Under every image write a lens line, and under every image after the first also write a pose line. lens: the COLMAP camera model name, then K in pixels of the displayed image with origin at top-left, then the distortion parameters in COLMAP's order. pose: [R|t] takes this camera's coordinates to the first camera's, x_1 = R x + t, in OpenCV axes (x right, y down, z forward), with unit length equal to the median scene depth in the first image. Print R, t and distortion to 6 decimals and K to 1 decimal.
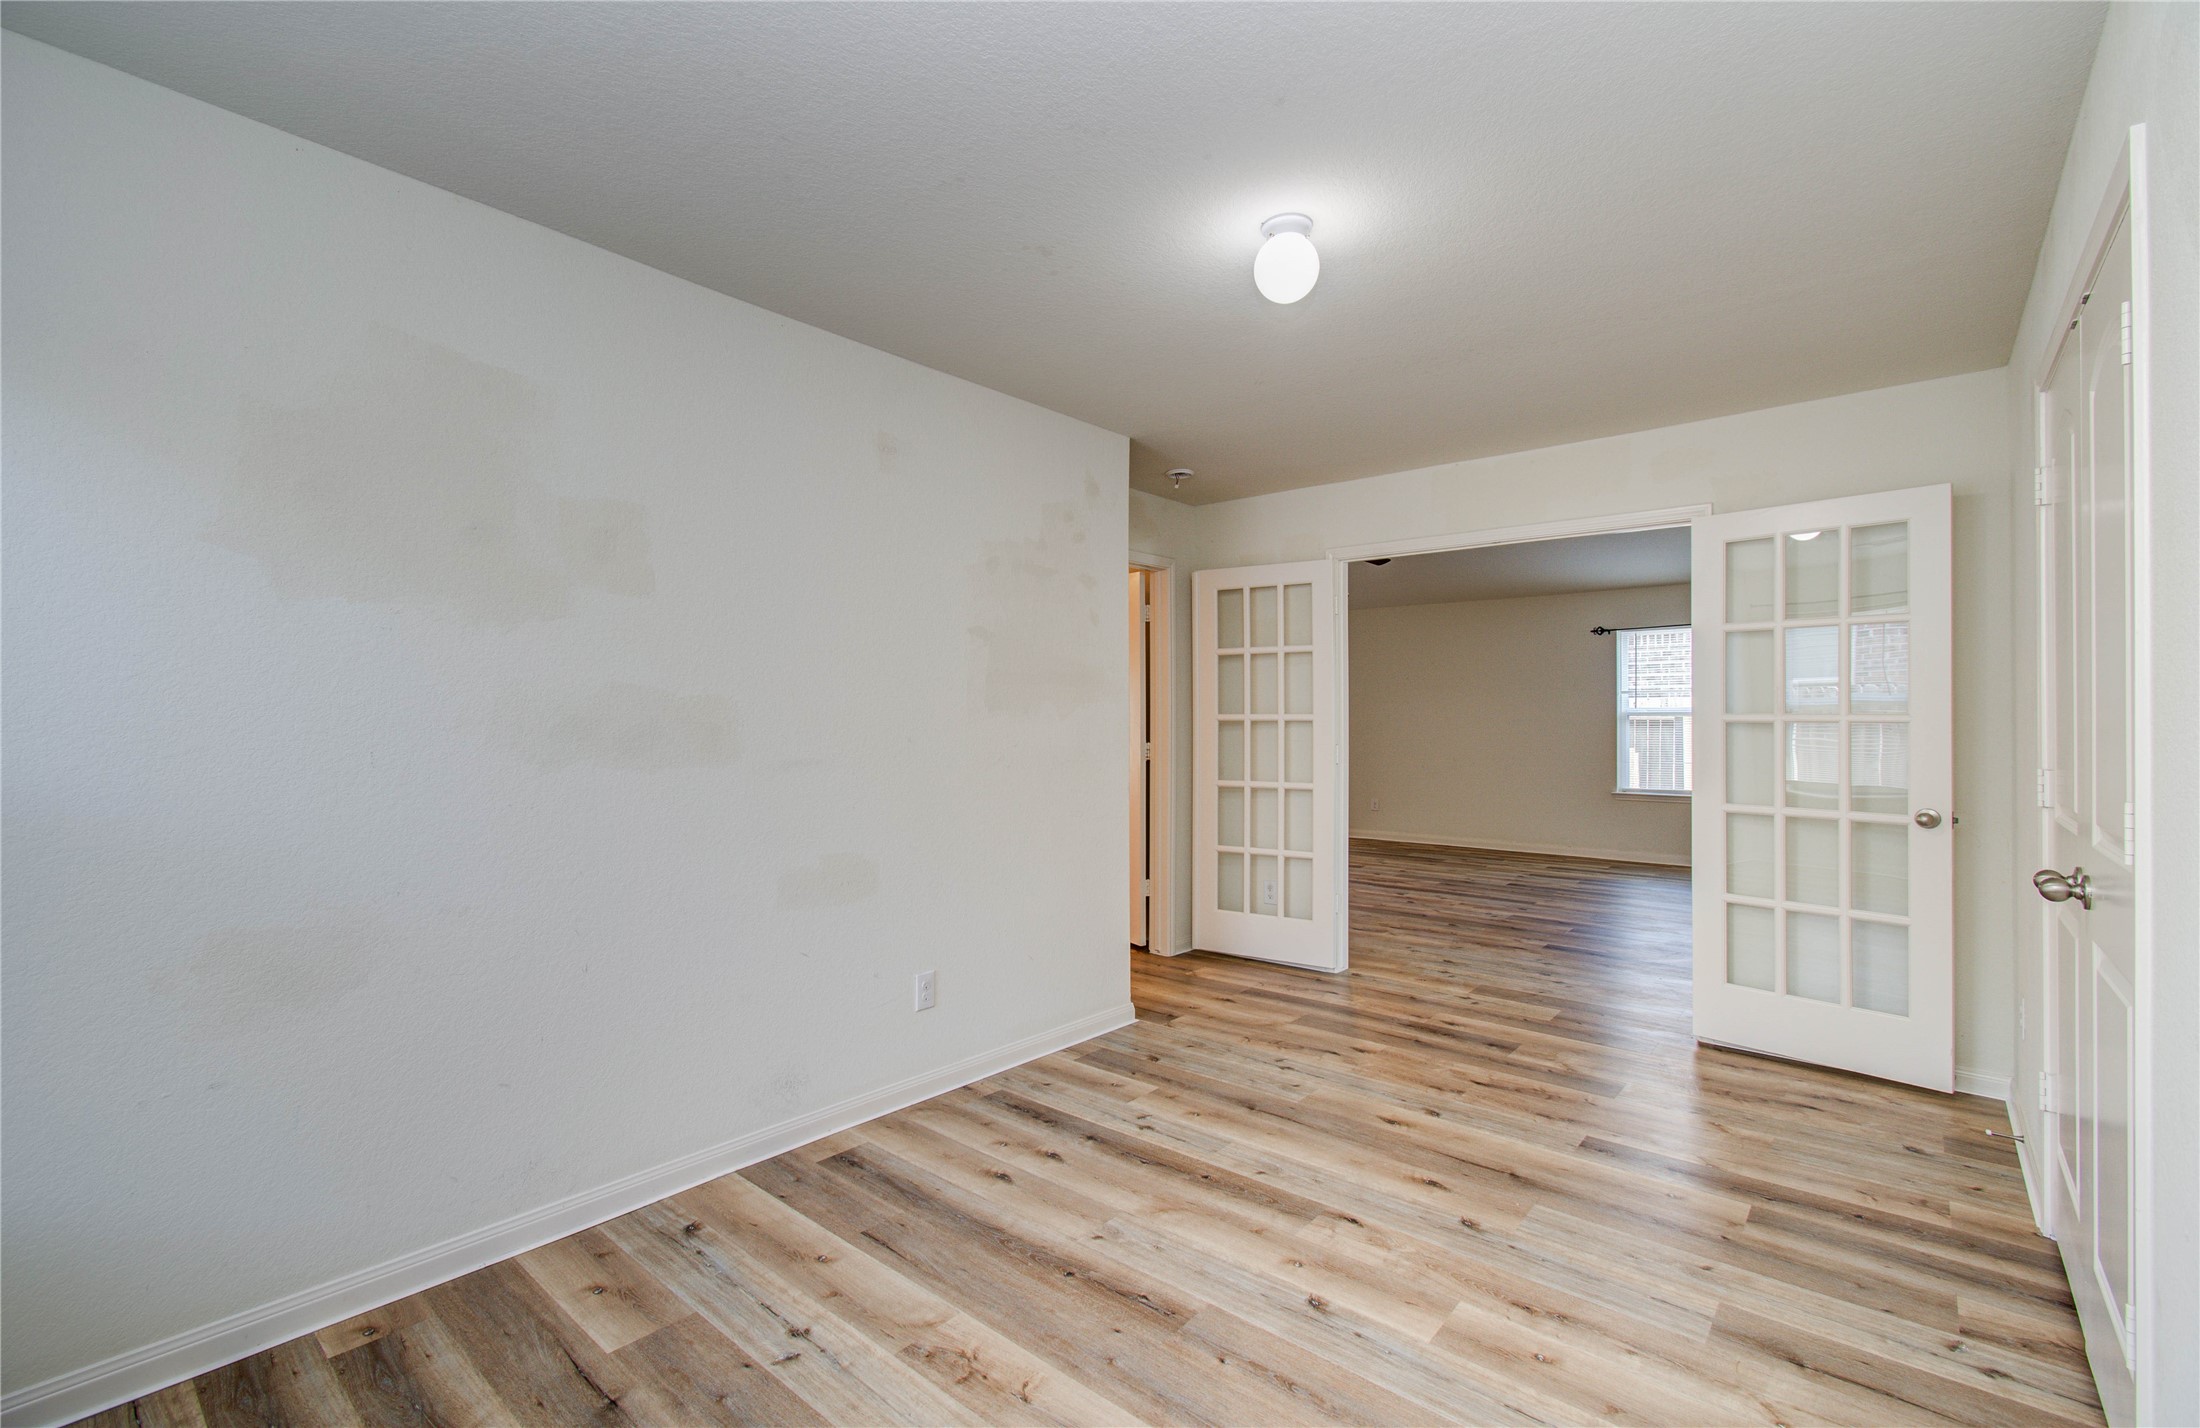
lens RADIAL K [[931.0, 0, 1096.5], [0, 931.0, 713.8], [0, 0, 1]] dist [-0.001201, -0.006760]
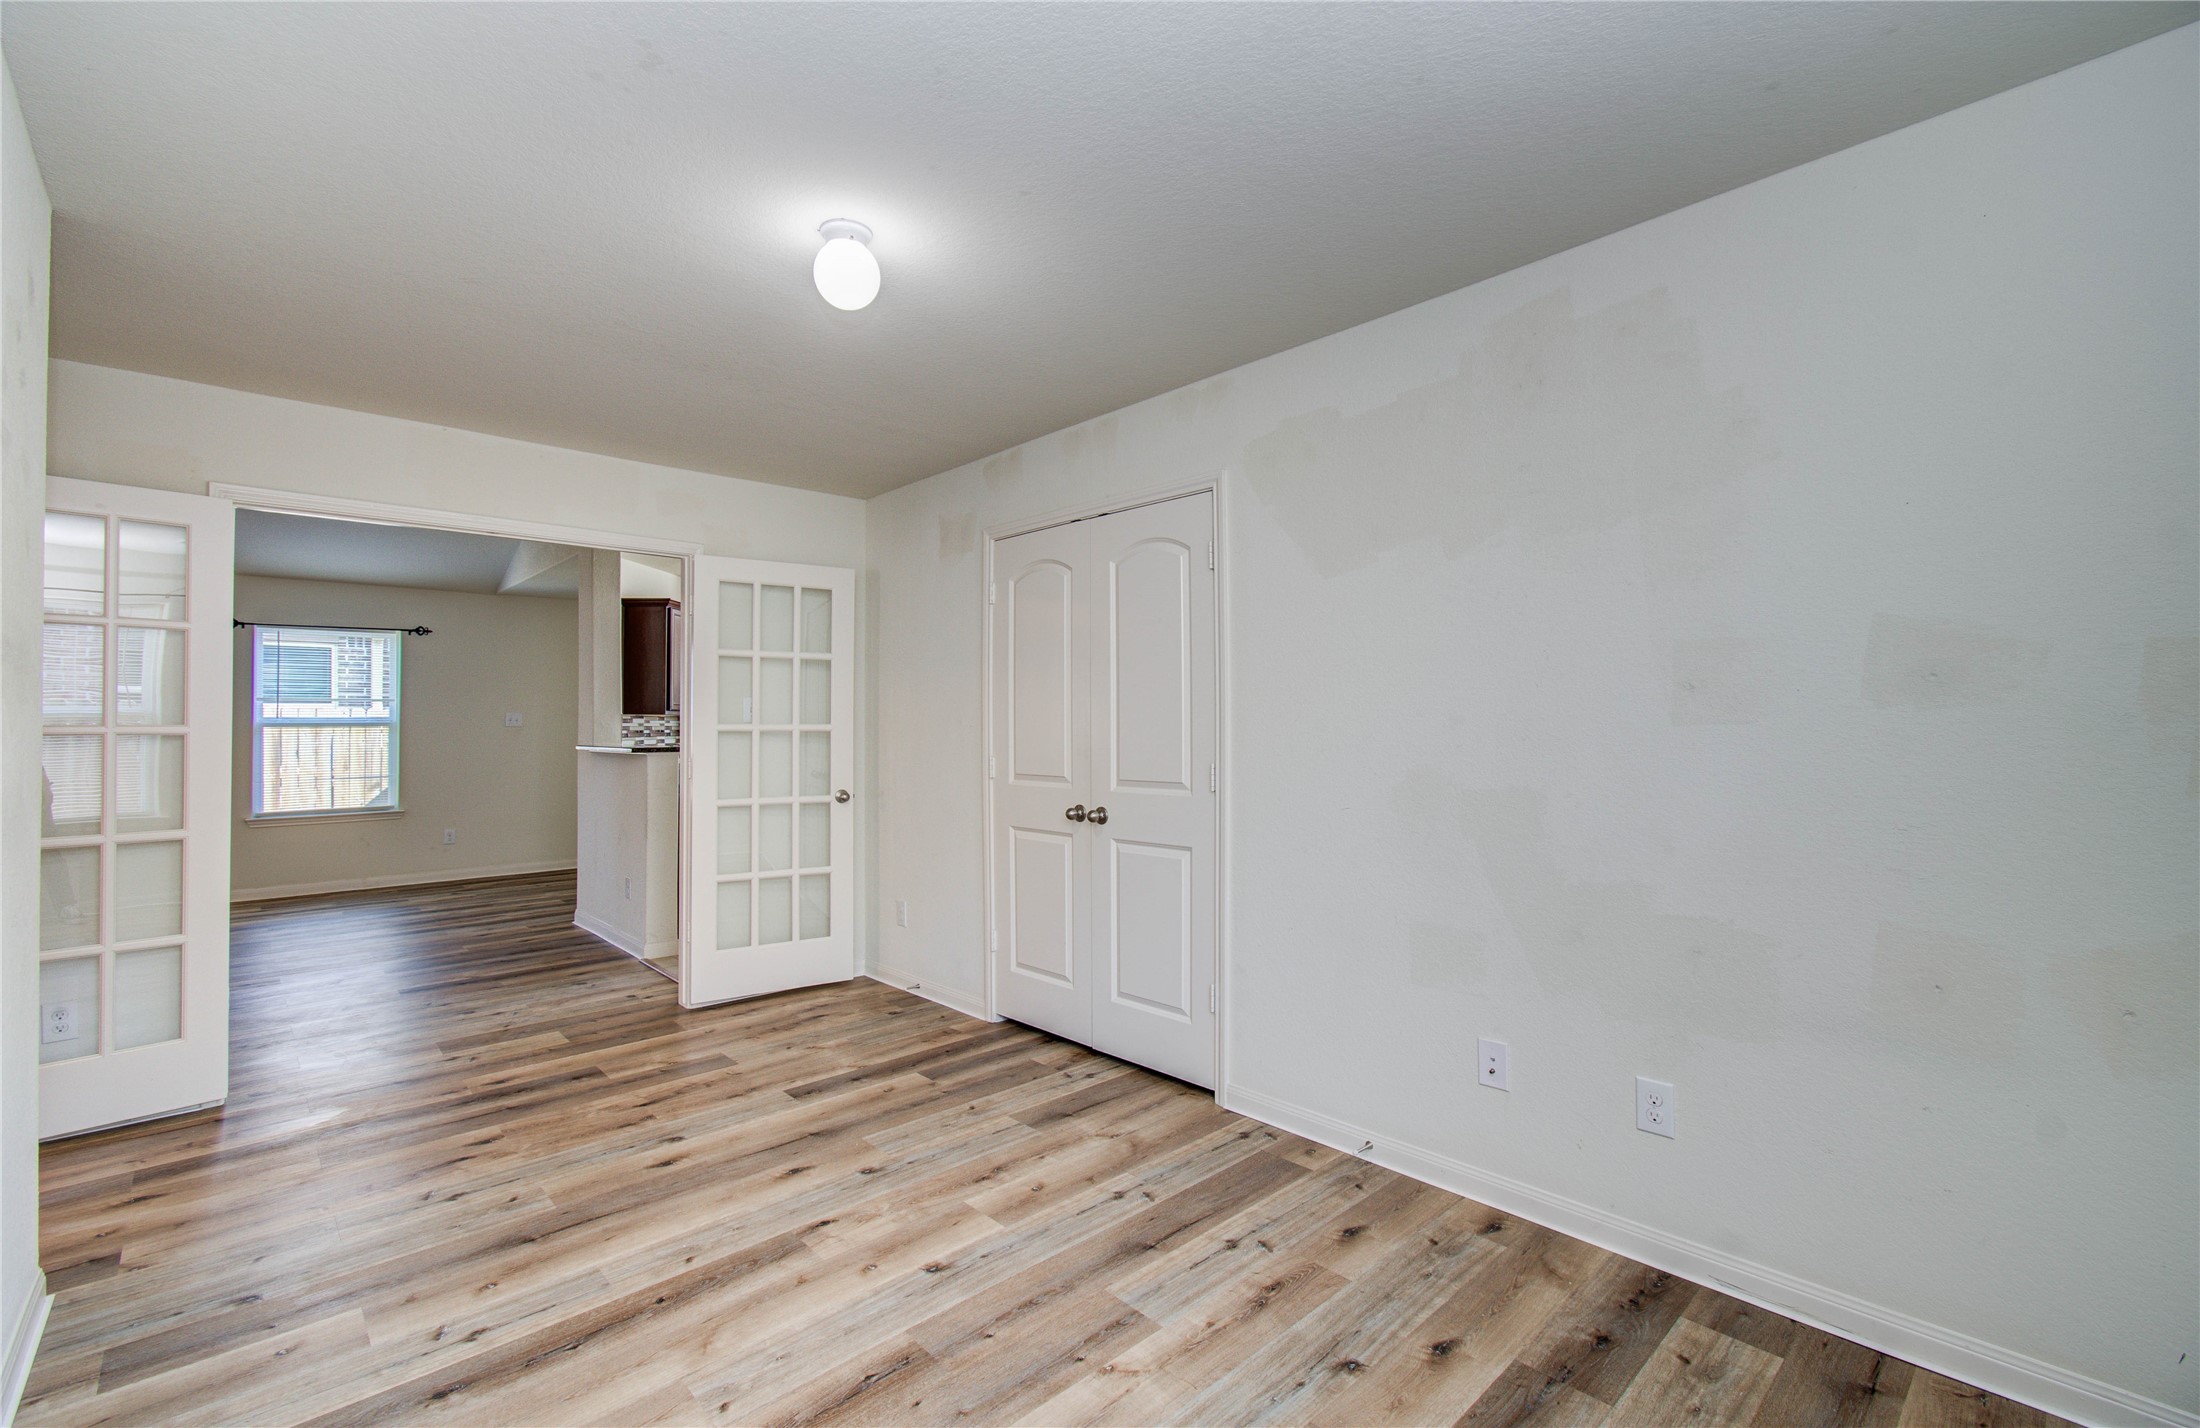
lens RADIAL K [[931.0, 0, 1096.5], [0, 931.0, 713.8], [0, 0, 1]] dist [-0.001201, -0.006760]
pose [[0.114358, 0.012254, 0.993364, -0.576224], [-0.000250, 0.999924, -0.012306, 0.001160], [-0.993440, 0.001159, 0.114352, 0.479987]]
